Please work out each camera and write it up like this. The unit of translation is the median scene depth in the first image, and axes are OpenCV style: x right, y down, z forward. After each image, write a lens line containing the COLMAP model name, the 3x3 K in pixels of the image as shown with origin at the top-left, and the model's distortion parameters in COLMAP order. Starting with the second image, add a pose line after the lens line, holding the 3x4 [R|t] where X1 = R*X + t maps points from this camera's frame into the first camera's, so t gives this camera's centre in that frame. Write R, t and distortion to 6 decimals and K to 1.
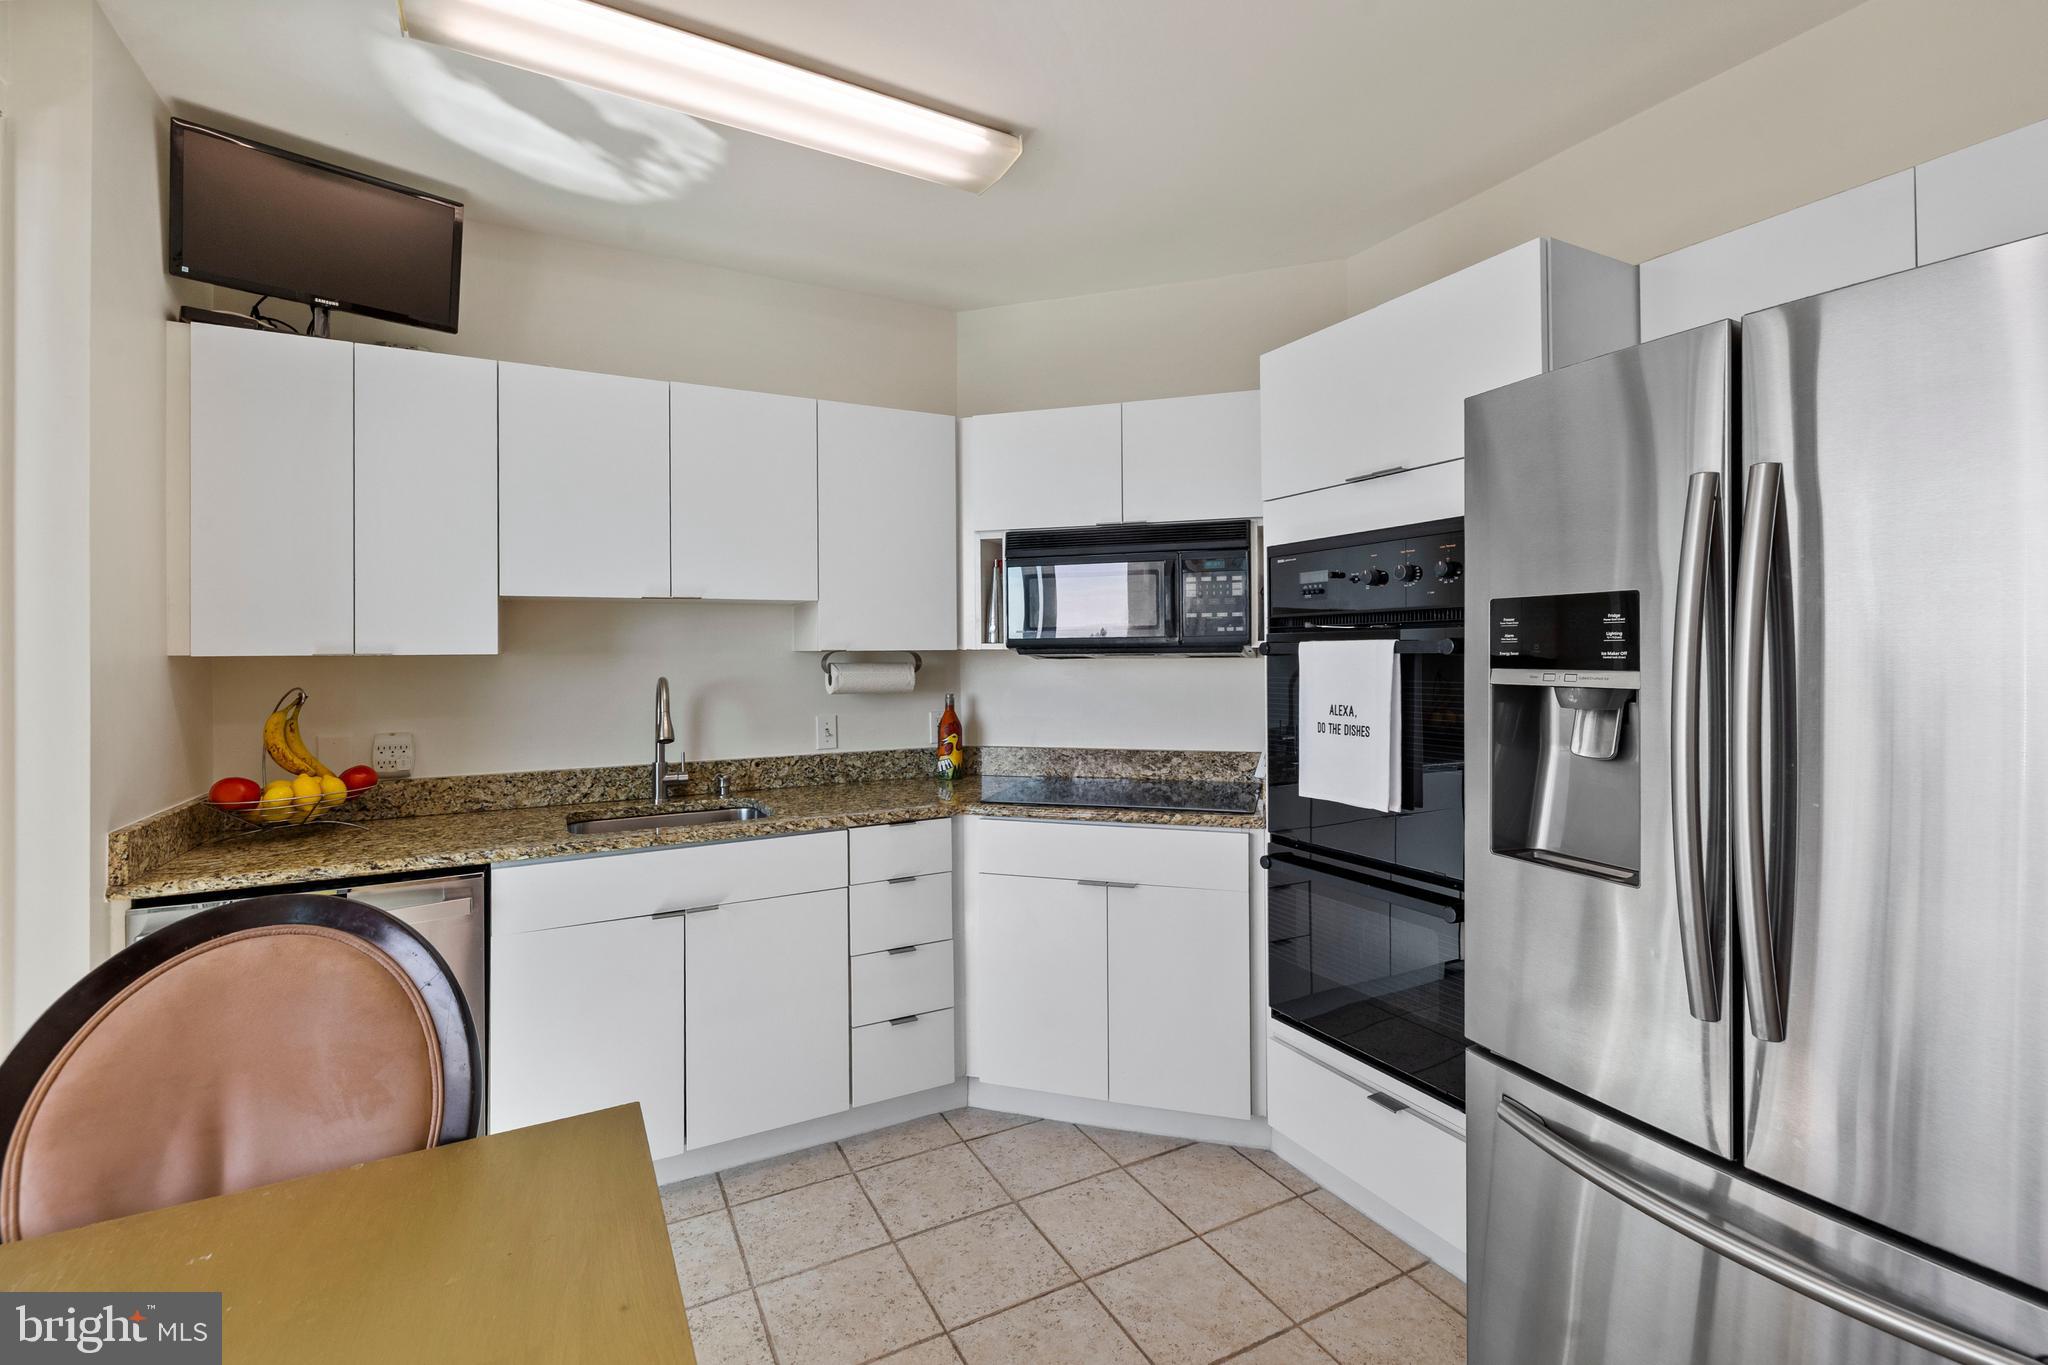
lens RADIAL K [[899.7, 0, 1028.0], [0, 899.7, 664.9], [0, 0, 1]] dist [-0.000148, -0.000106]
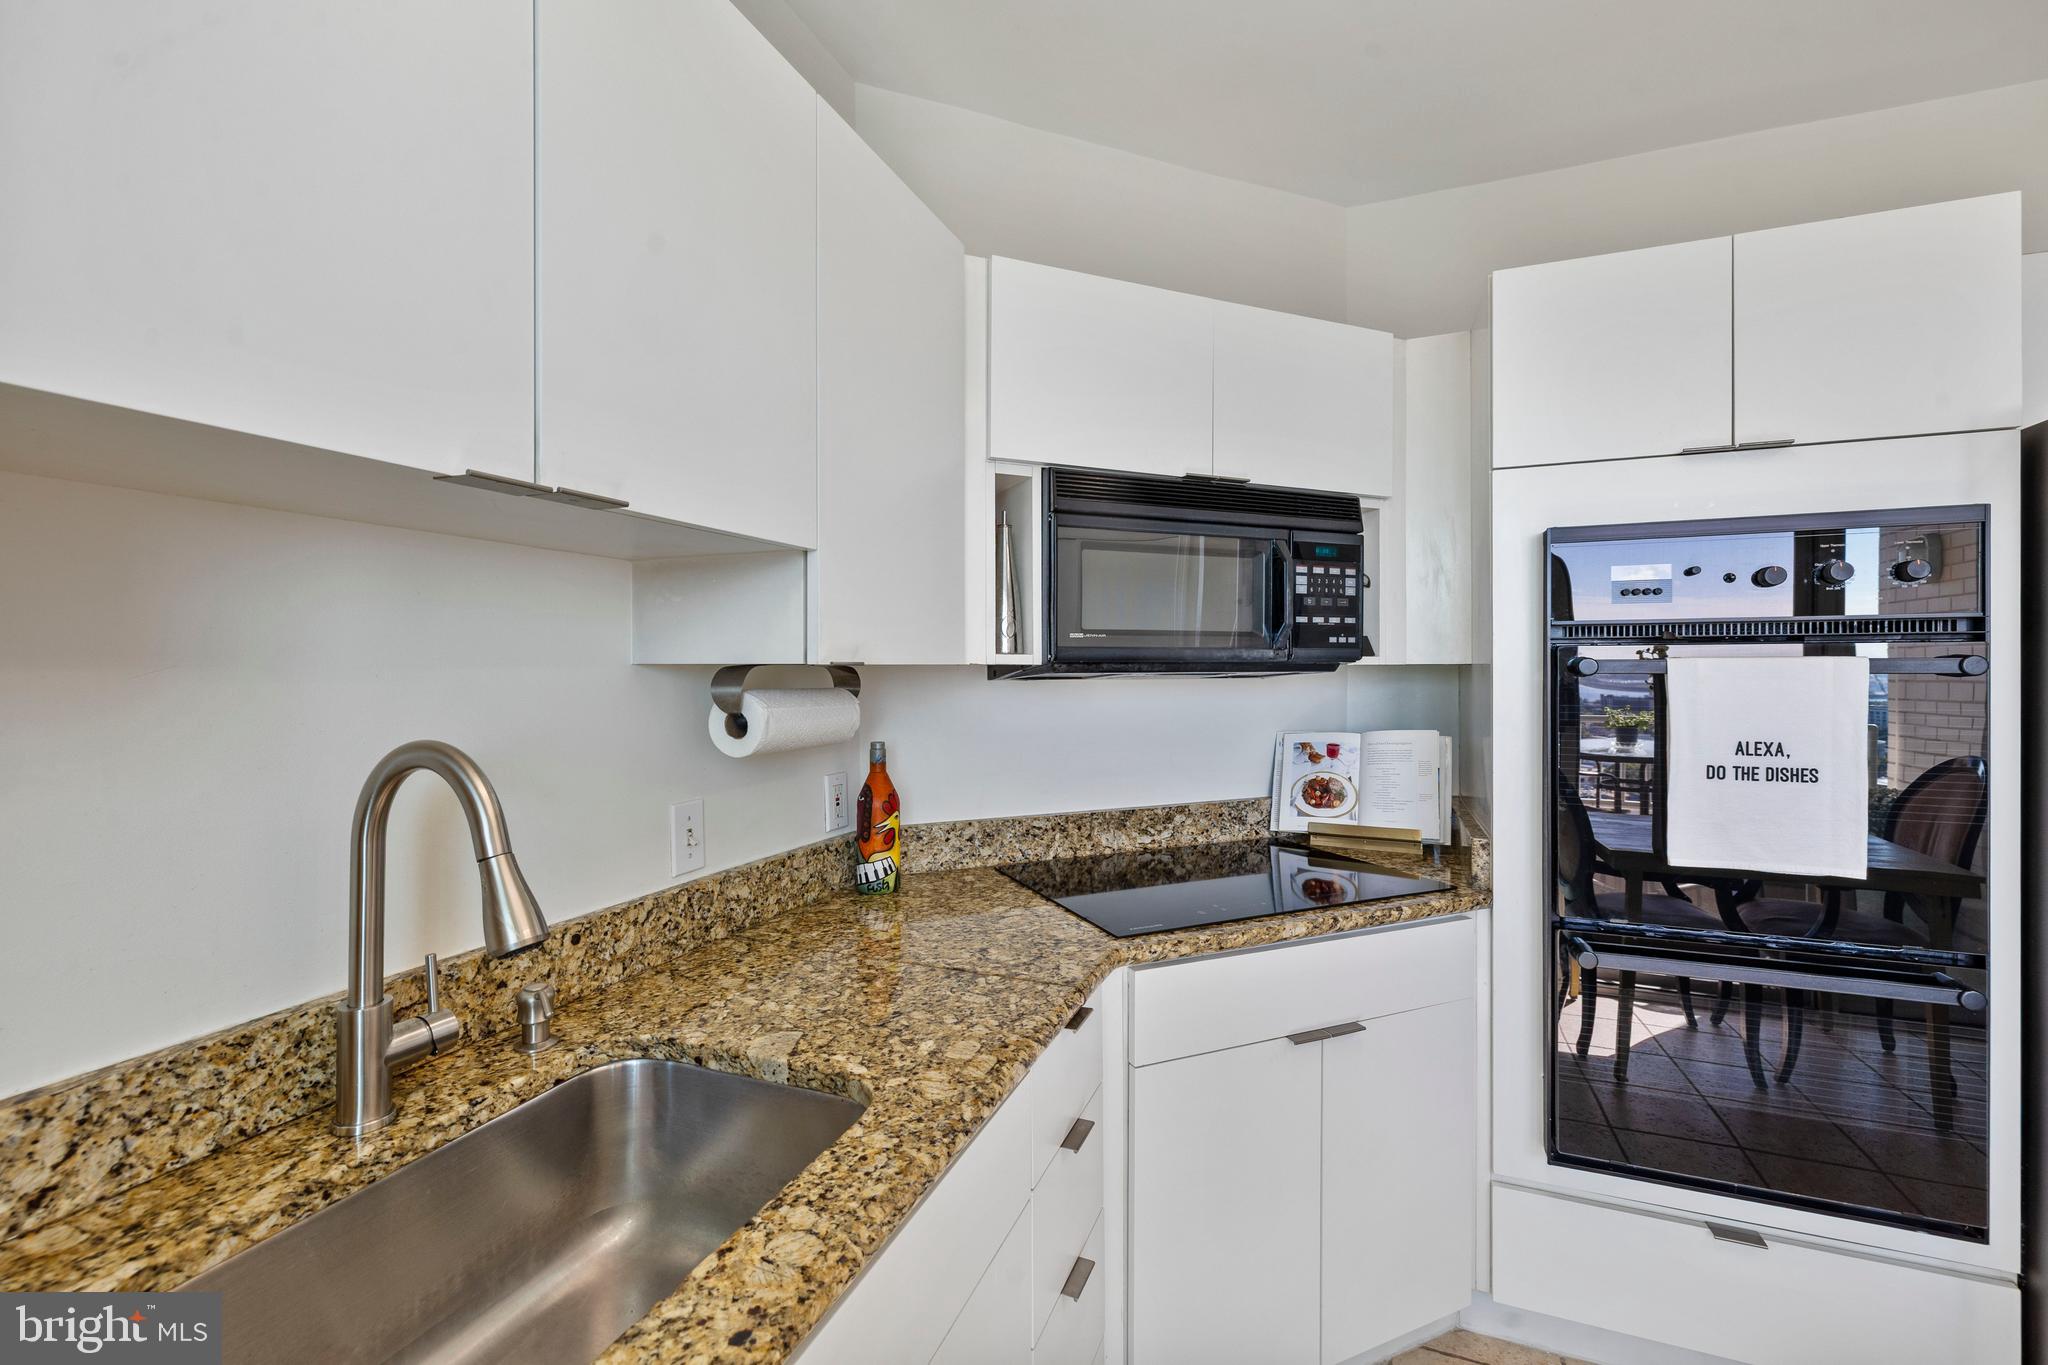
lens RADIAL K [[859.3, 0, 1024.0], [0, 859.3, 682.5], [0, 0, 1]] dist [-0.002459, -0.000276]
pose [[0.764409, -0.002645, 0.644726, -0.394292], [0.003697, 0.999993, -0.000281, -0.004860], [-0.644721, 0.002598, 0.764414, 0.566822]]
